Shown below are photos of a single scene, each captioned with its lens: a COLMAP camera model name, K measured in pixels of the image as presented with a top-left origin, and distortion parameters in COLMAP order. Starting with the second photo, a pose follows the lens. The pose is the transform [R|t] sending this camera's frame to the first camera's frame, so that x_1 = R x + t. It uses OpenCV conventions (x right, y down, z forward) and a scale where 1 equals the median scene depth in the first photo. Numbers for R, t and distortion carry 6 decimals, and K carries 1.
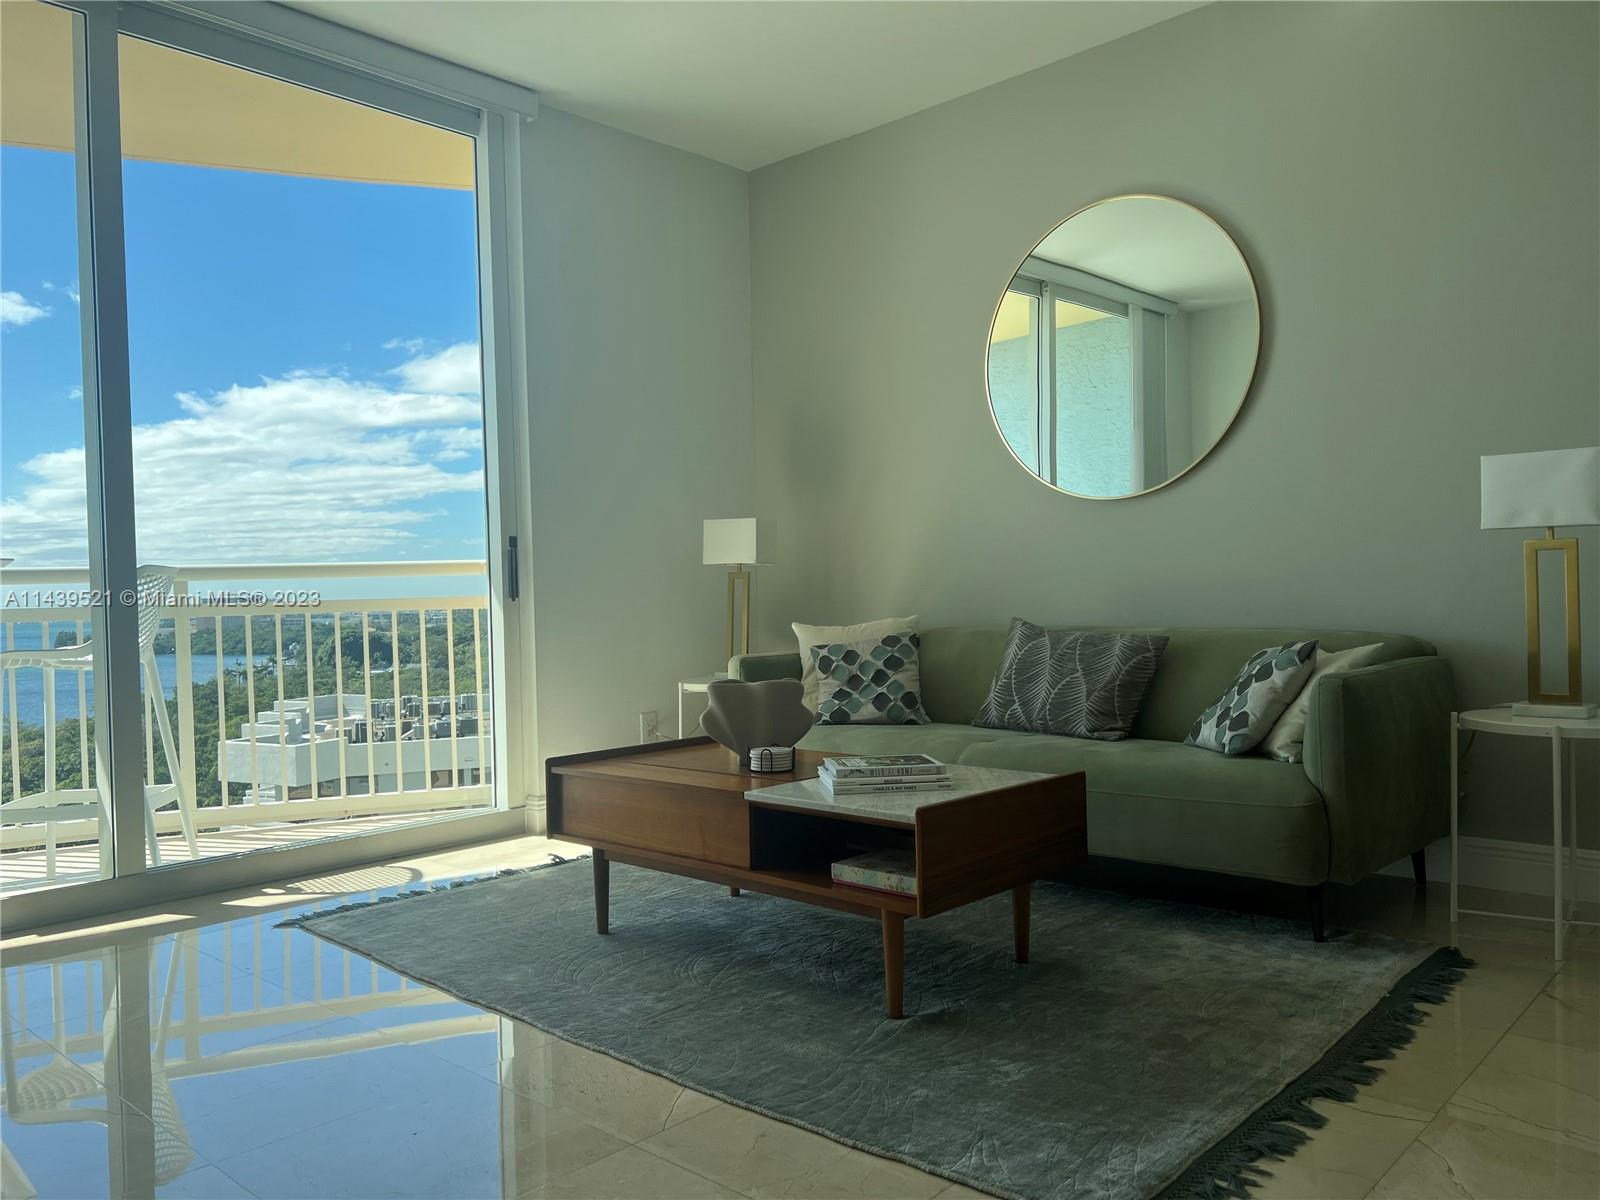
lens RADIAL K [[1215.6, 0, 697.2], [0, 1215.6, 599.4], [0, 0, 1]] dist [0.124144, -0.194879]
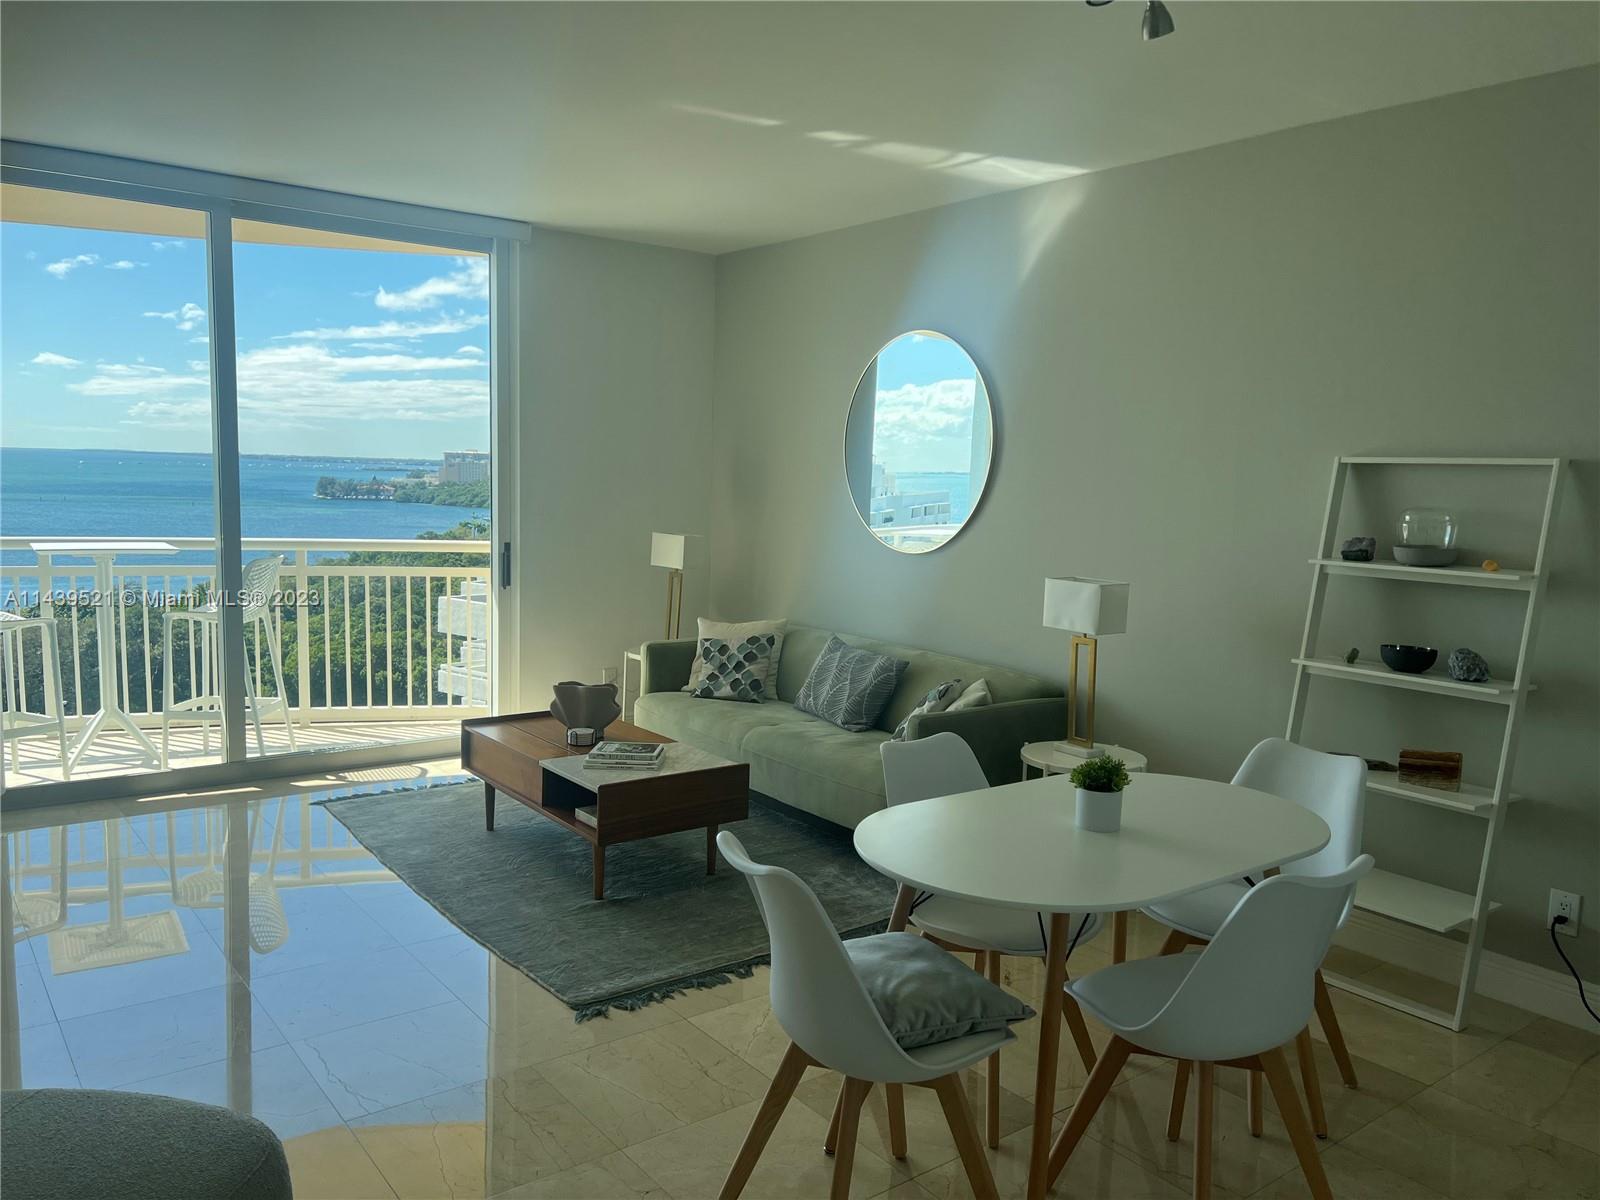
lens RADIAL K [[1215.6, 0, 697.2], [0, 1215.6, 599.4], [0, 0, 1]] dist [0.124144, -0.194879]
pose [[0.982297, 0.066846, -0.174996, 0.350175], [-0.047732, 0.992646, 0.111241, -0.170658], [0.181145, -0.100919, 0.978265, -0.382455]]
